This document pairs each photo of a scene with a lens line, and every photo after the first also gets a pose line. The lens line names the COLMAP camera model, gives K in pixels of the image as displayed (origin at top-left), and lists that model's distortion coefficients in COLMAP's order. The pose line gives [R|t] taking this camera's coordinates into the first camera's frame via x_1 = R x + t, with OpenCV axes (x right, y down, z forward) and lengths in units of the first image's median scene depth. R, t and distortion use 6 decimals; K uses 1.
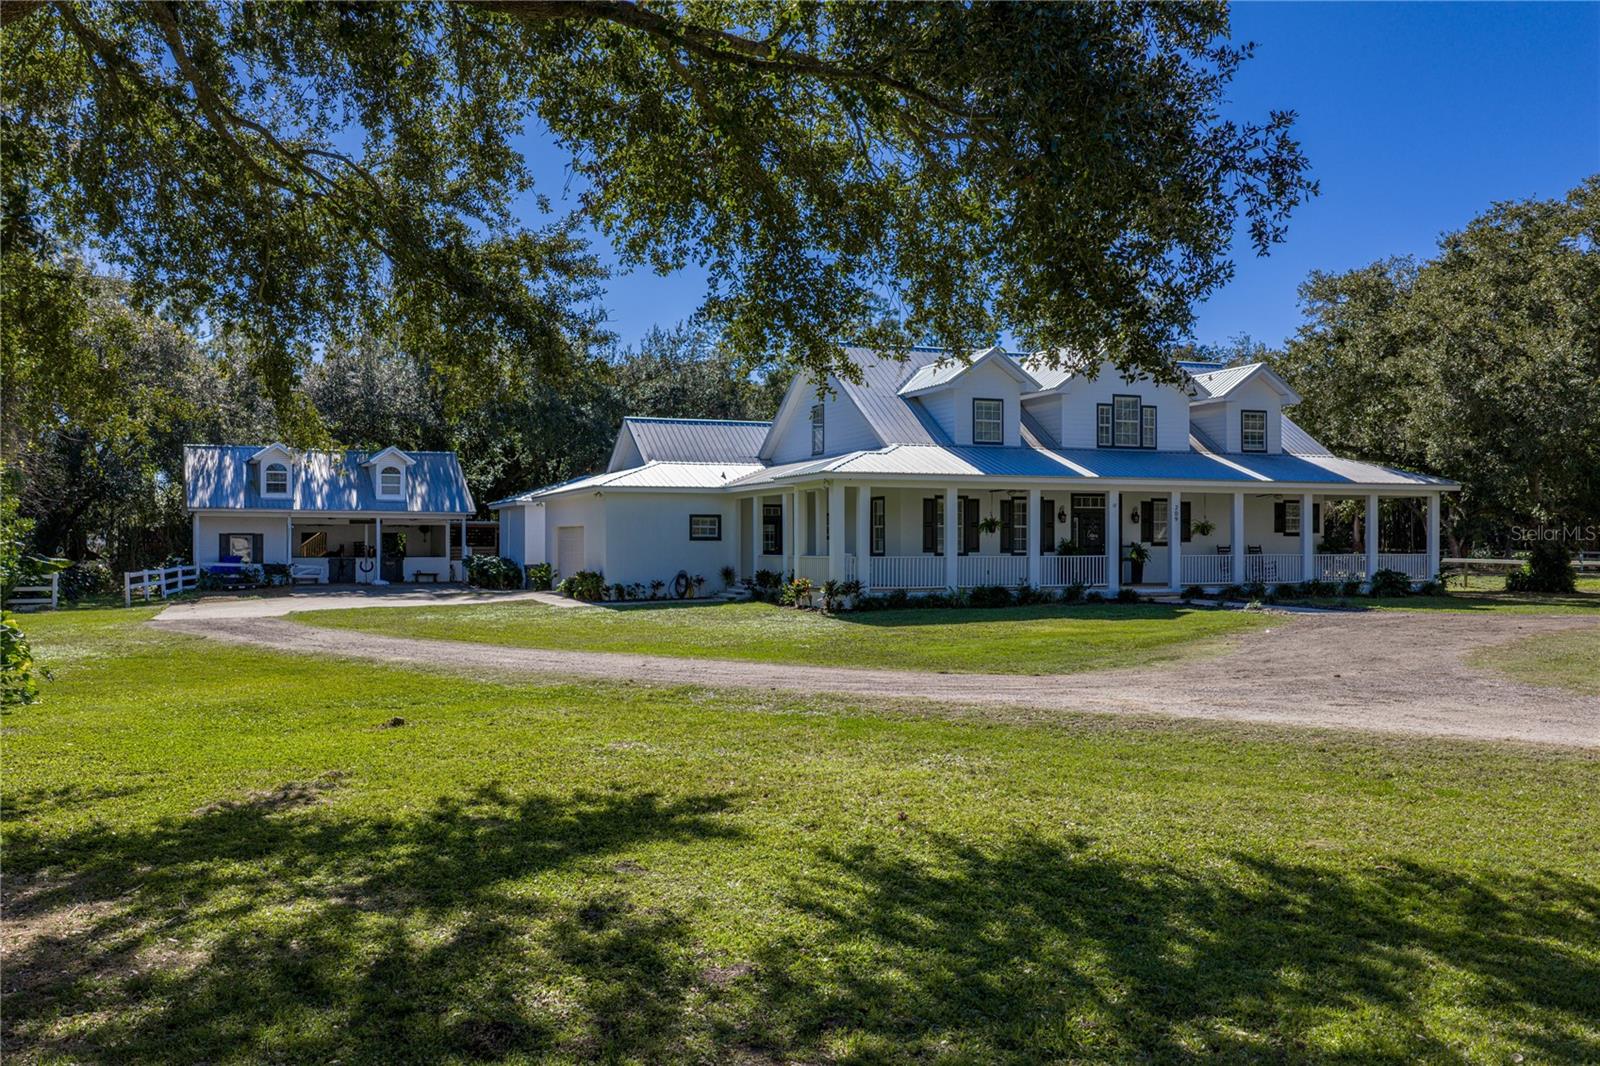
lens RADIAL K [[1328.0, 0, 800.0], [0, 1328.0, 533.0], [0, 0, 1]] dist [0.011052, -0.013256]
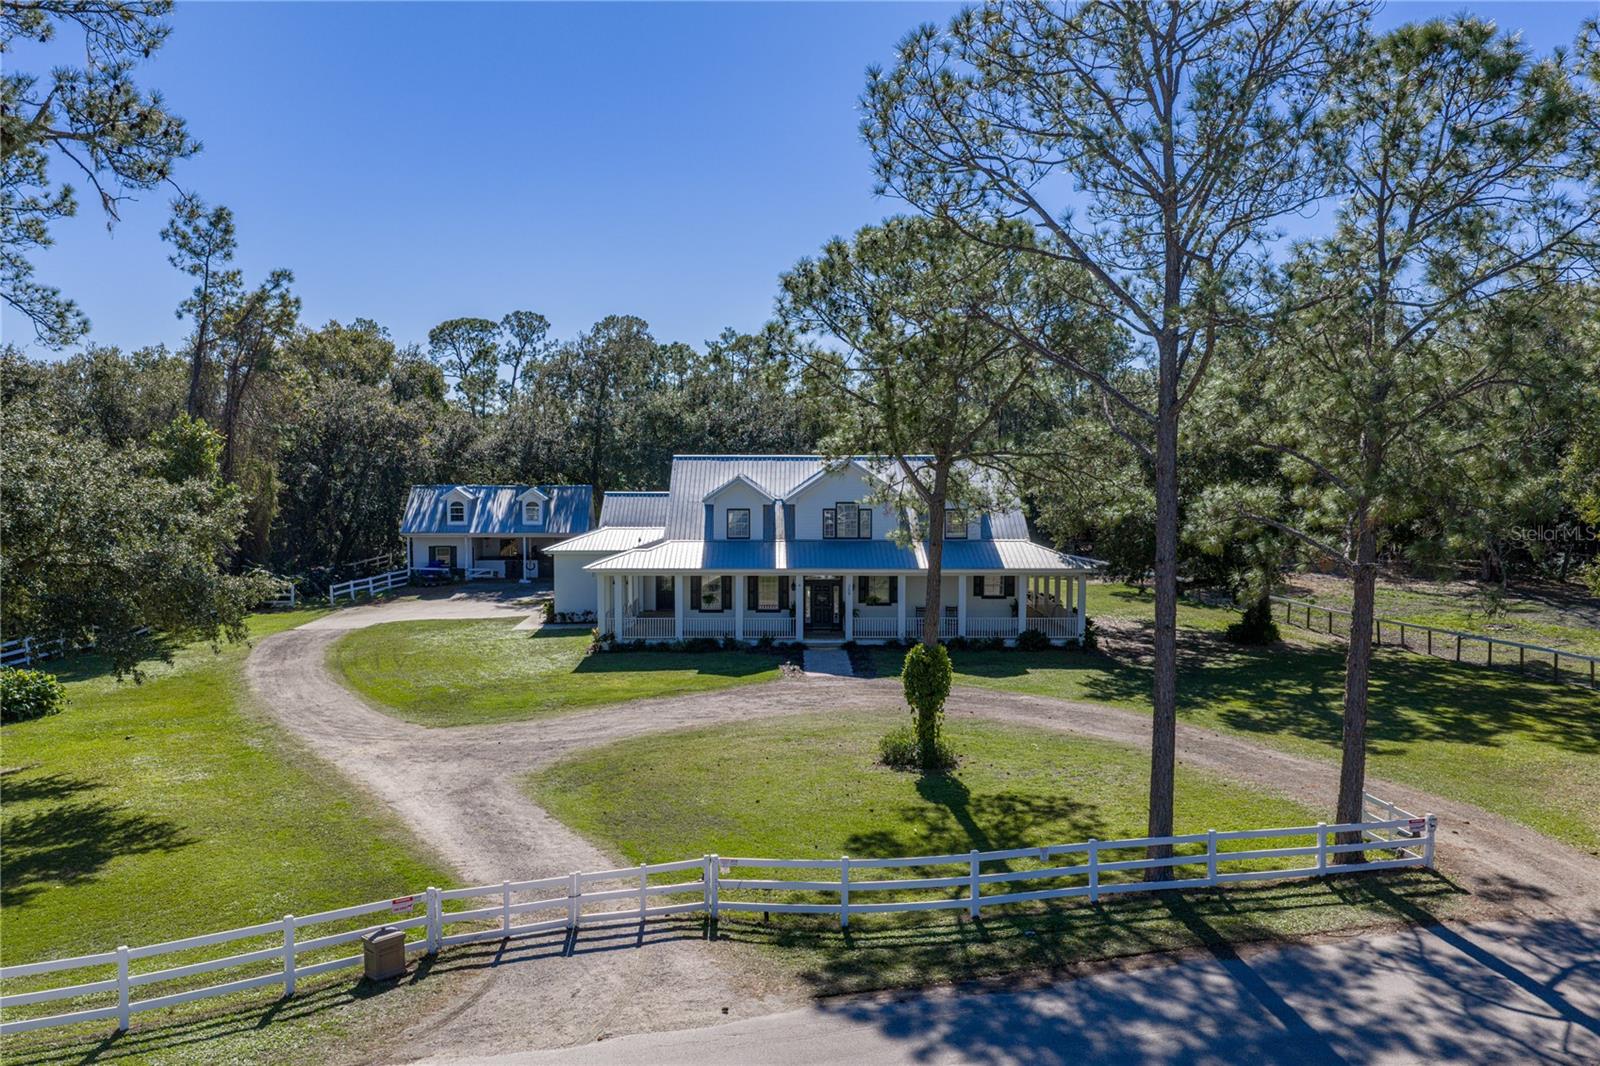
lens RADIAL K [[1318.3, 0, 800.0], [0, 1318.3, 533.0], [0, 0, 1]] dist [0.014859, -0.027903]
pose [[0.935142, 0.023144, -0.353517, 0.664130], [0.000759, 0.997731, 0.067327, -0.156936], [0.354273, -0.063229, 0.933002, -0.340422]]
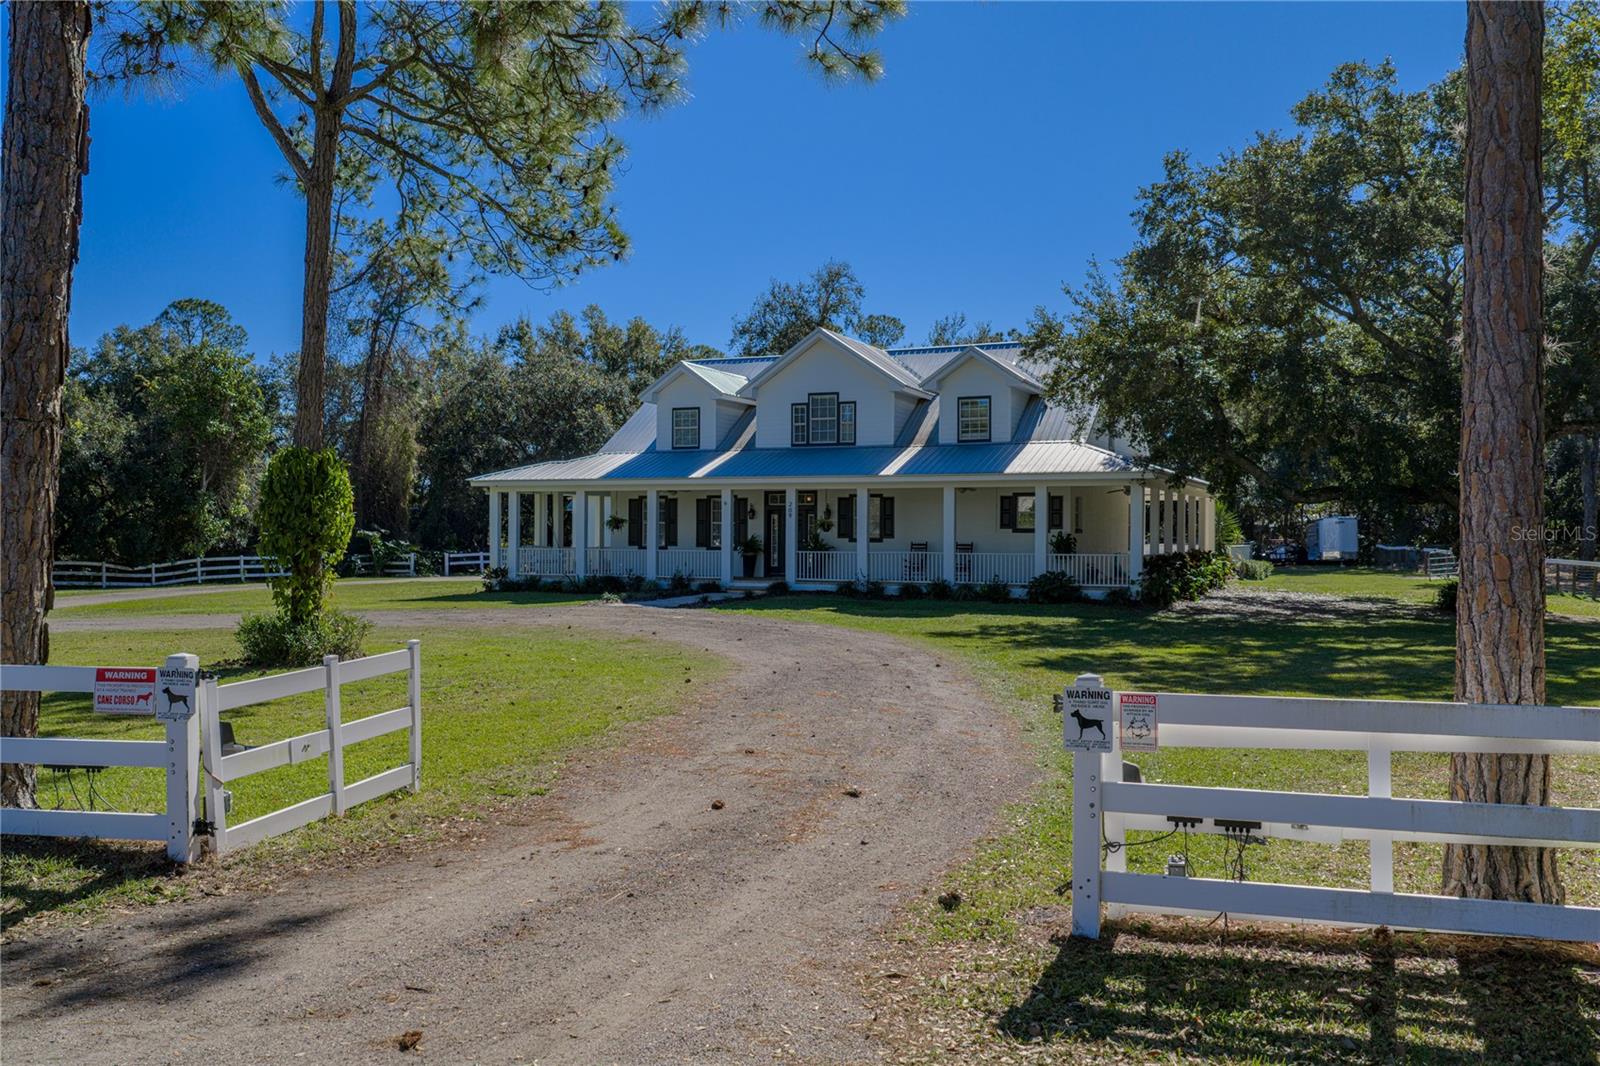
lens RADIAL K [[1328.0, 0, 800.0], [0, 1328.0, 533.0], [0, 0, 1]] dist [0.011052, -0.013256]
pose [[0.703530, 0.004769, -0.710649, 0.896066], [0.000316, 0.999975, 0.007023, -0.003793], [0.710665, -0.005166, 0.703512, 0.257707]]
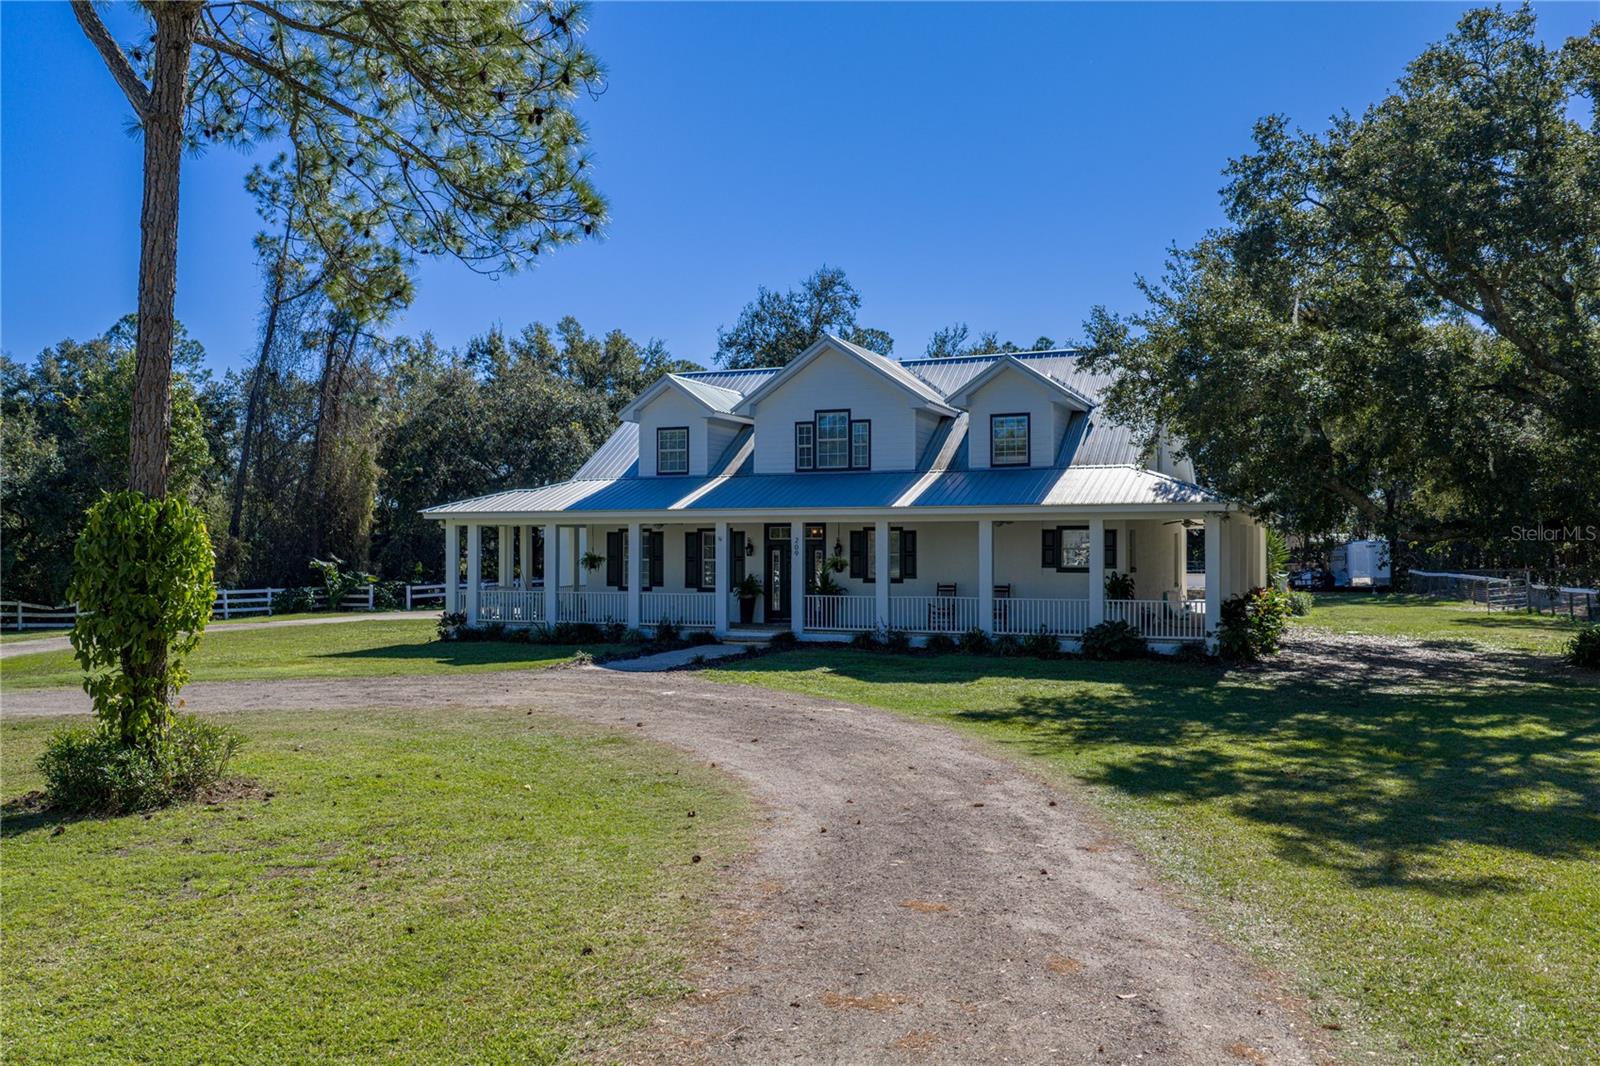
lens RADIAL K [[1318.3, 0, 800.0], [0, 1318.3, 533.0], [0, 0, 1]] dist [0.014859, -0.027903]
pose [[0.715008, -0.006654, -0.699085, 0.786665], [0.005195, 0.999978, -0.004204, -0.018004], [0.699097, -0.000626, 0.715026, 0.342148]]
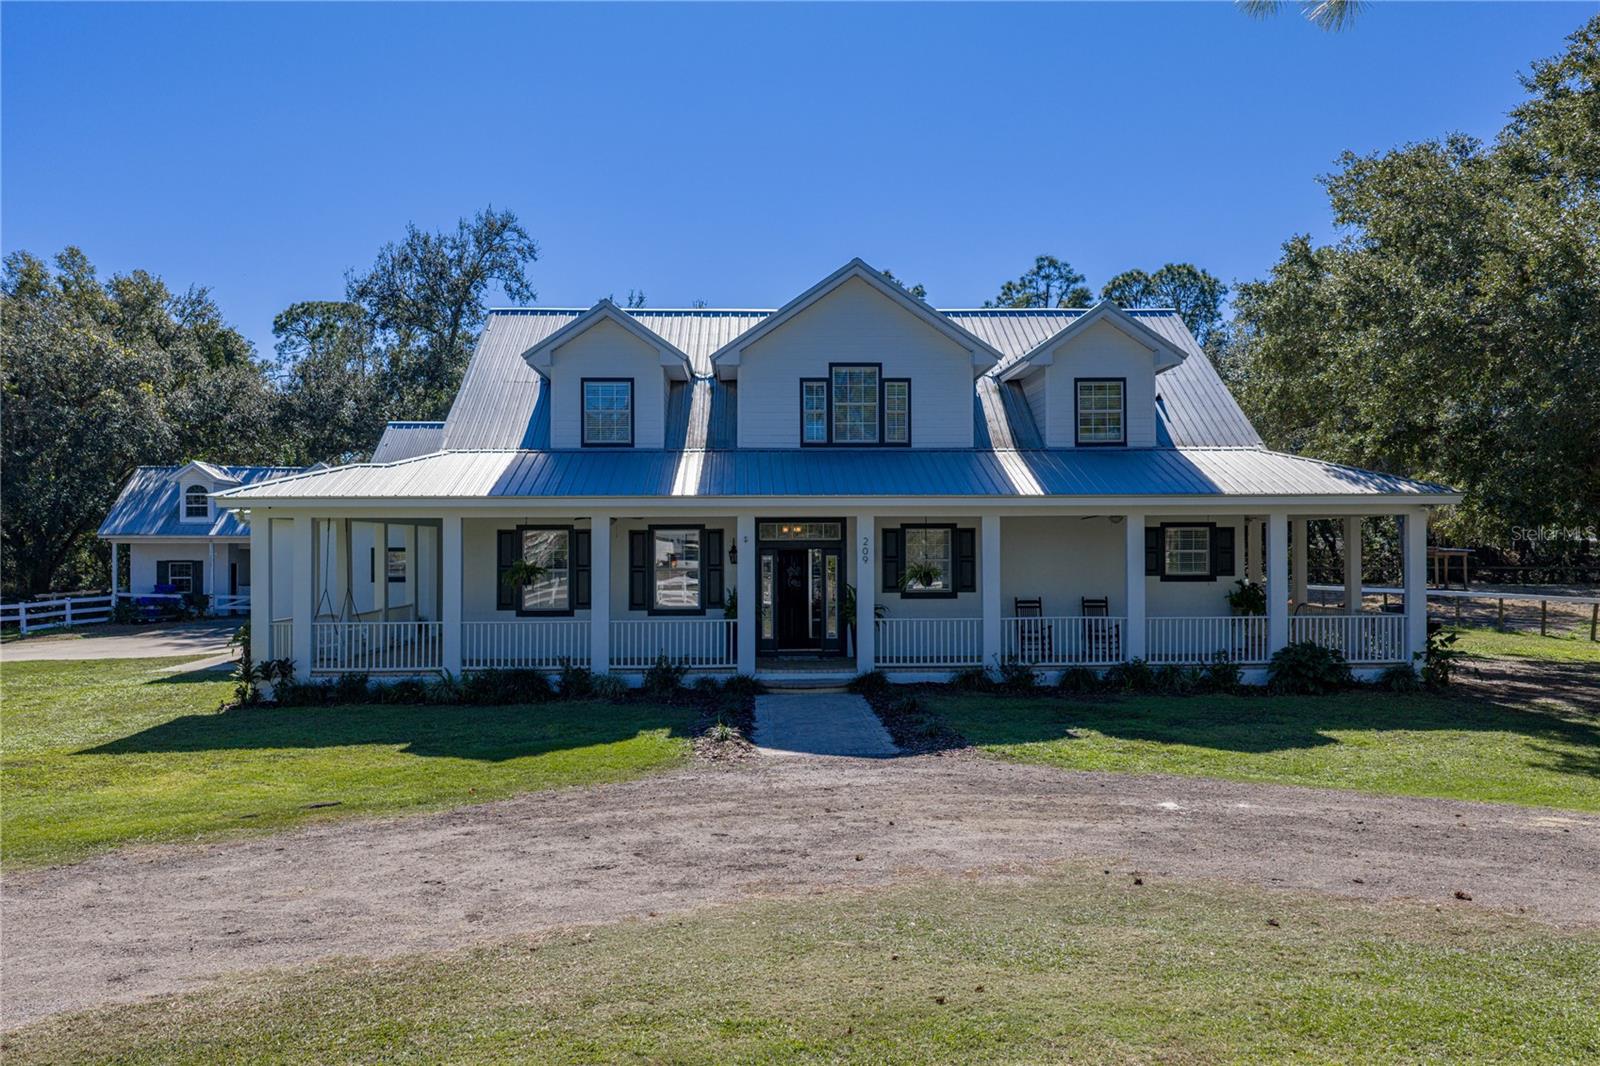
lens RADIAL K [[1328.0, 0, 800.0], [0, 1328.0, 533.0], [0, 0, 1]] dist [0.011052, -0.013256]
pose [[0.943643, -0.006854, -0.330894, 0.406024], [0.006426, 0.999977, -0.002385, -0.019358], [0.330902, 0.000124, 0.943665, 0.363928]]
